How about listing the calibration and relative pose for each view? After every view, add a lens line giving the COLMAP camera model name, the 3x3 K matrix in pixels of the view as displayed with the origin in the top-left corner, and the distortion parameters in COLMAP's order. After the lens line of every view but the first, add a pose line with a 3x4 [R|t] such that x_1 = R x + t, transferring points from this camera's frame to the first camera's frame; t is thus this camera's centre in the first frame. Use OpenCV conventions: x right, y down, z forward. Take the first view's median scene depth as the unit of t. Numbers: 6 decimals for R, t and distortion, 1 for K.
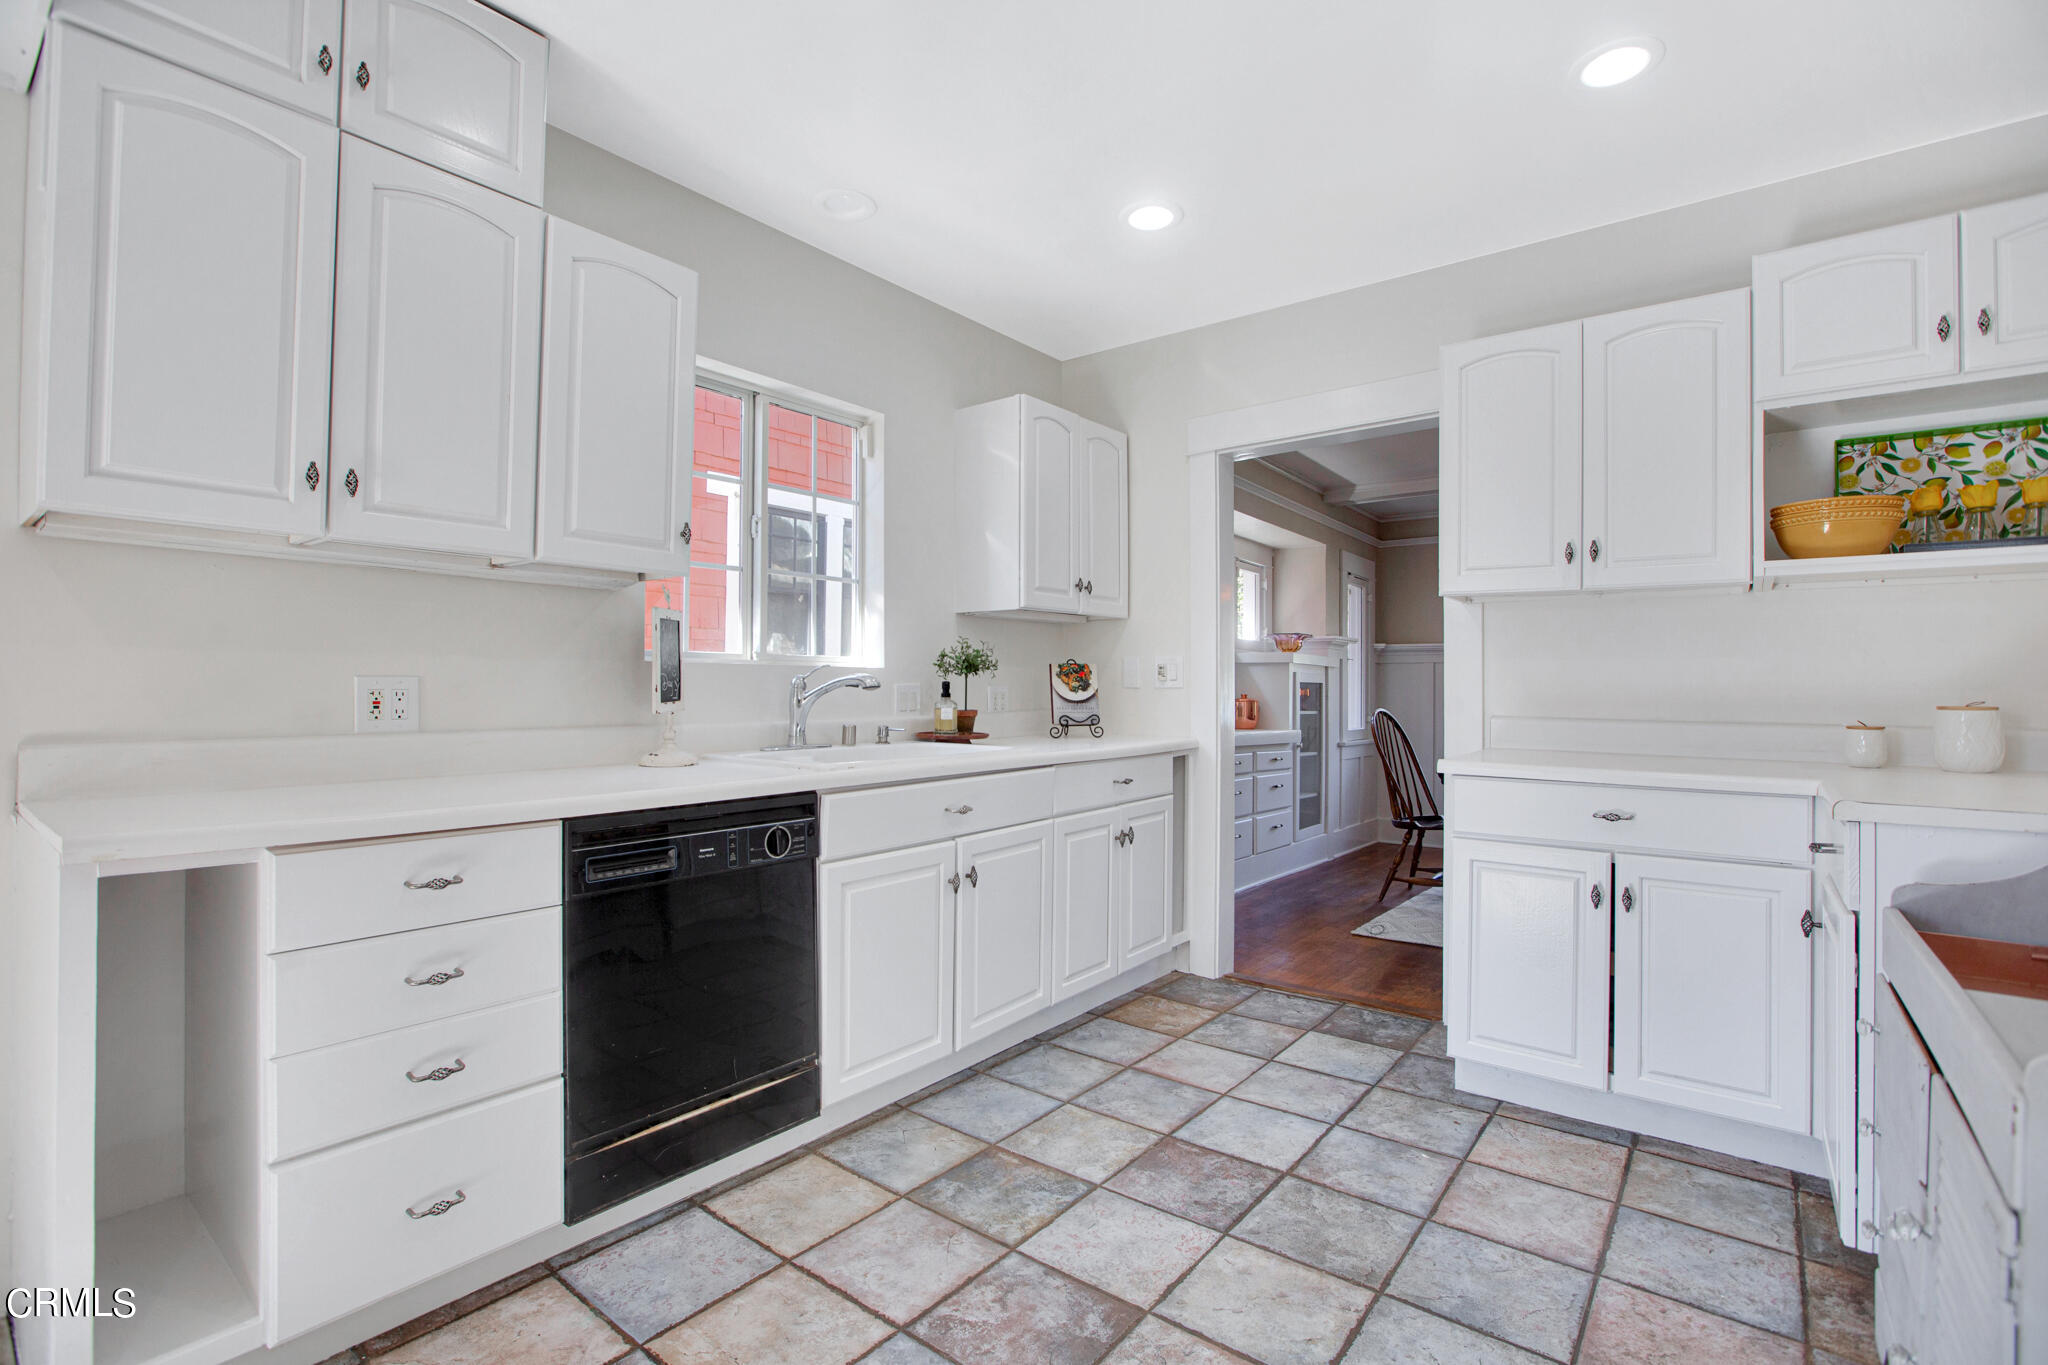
lens RADIAL K [[938.9, 0, 1008.0], [0, 938.9, 671.9], [0, 0, 1]] dist [-0.039494, 0.010255]
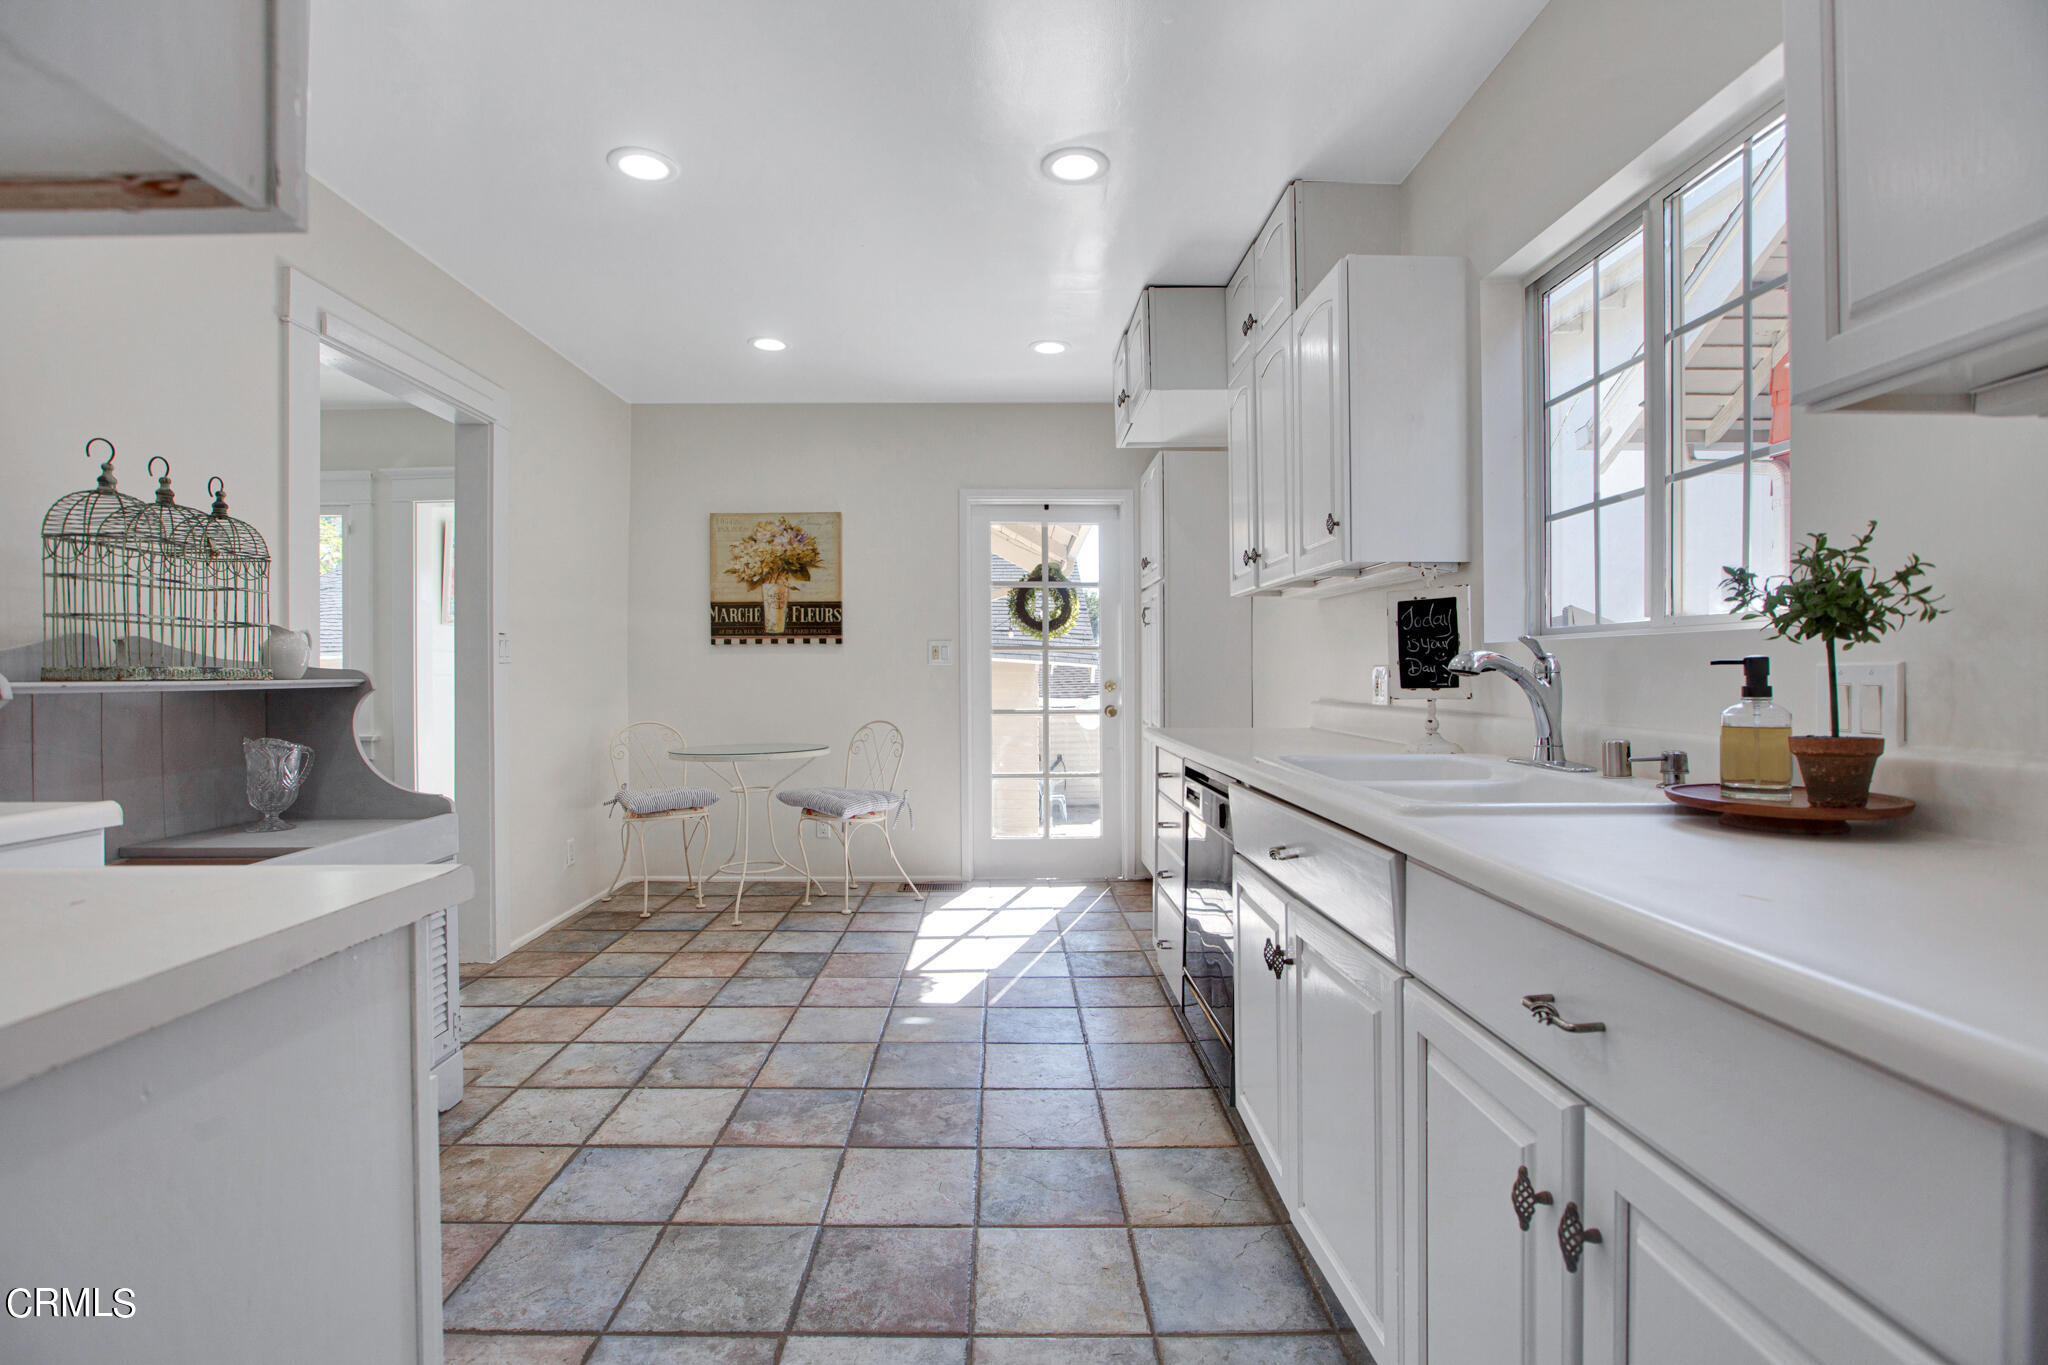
lens RADIAL K [[938.9, 0, 1018.8], [0, 938.9, 667.0], [0, 0, 1]] dist [-0.039494, 0.010255]
pose [[-0.766984, -0.009855, -0.641590, 0.598911], [0.006473, 0.999712, -0.023094, 0.032265], [0.641633, -0.021866, -0.766700, 1.601466]]
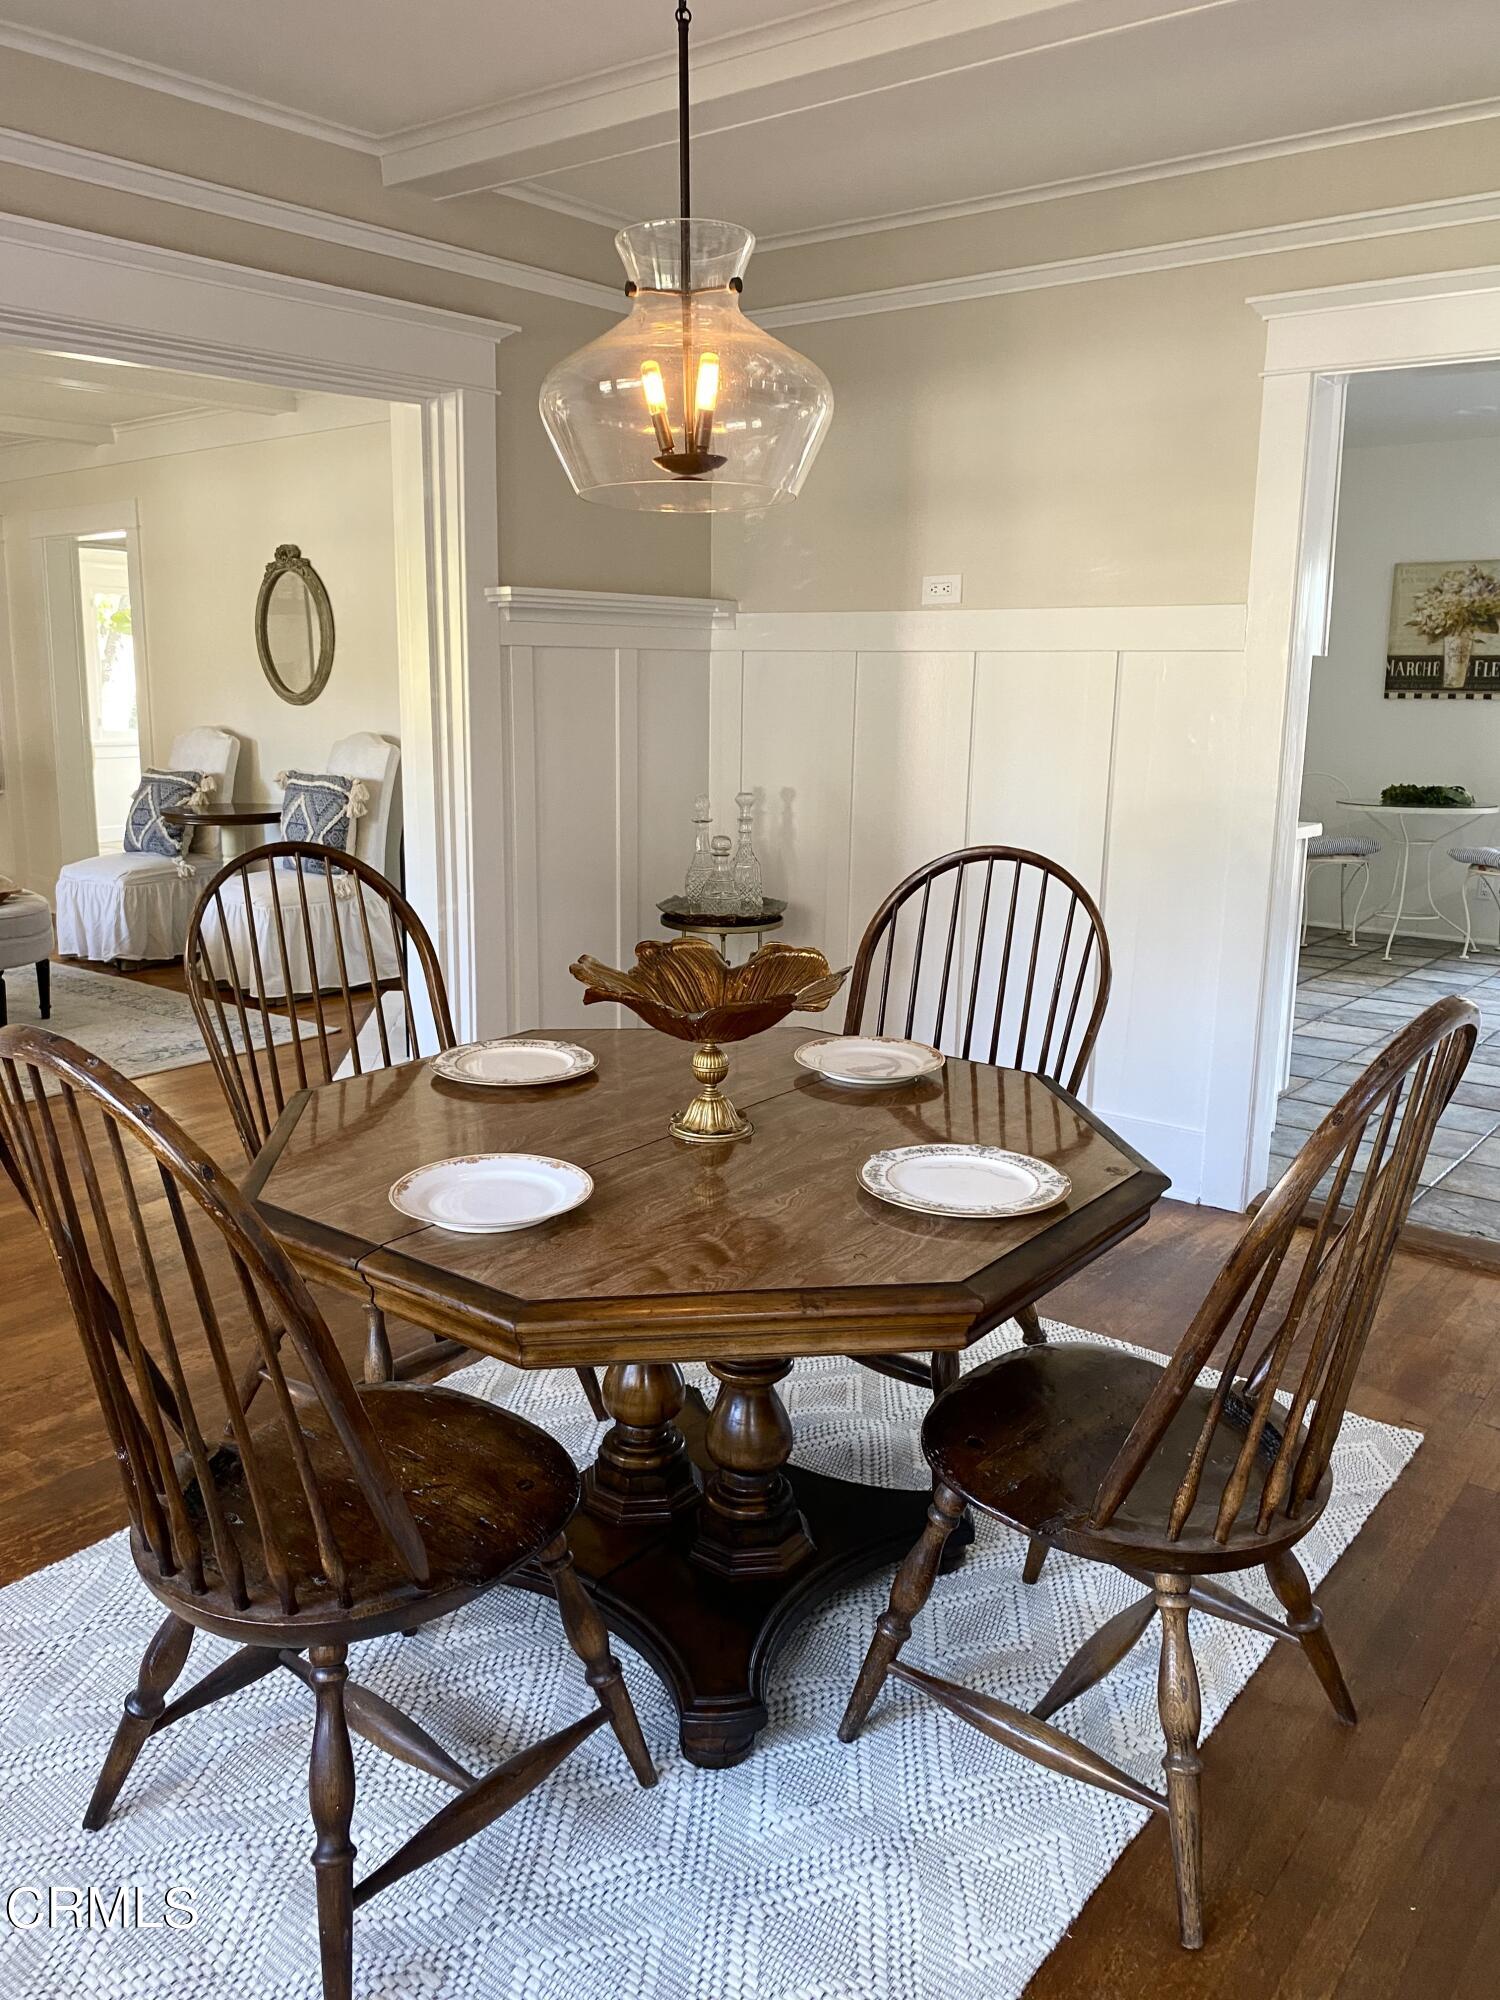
lens RADIAL K [[1508.8, 0, 721.4], [0, 1508.8, 954.9], [0, 0, 1]] dist [0.013875, -0.003657]
pose [[-0.999737, -0.017968, 0.014235, 1.264371], [-0.015179, 0.984224, 0.176273, -0.087297], [-0.017178, 0.176010, -0.984238, 3.146567]]
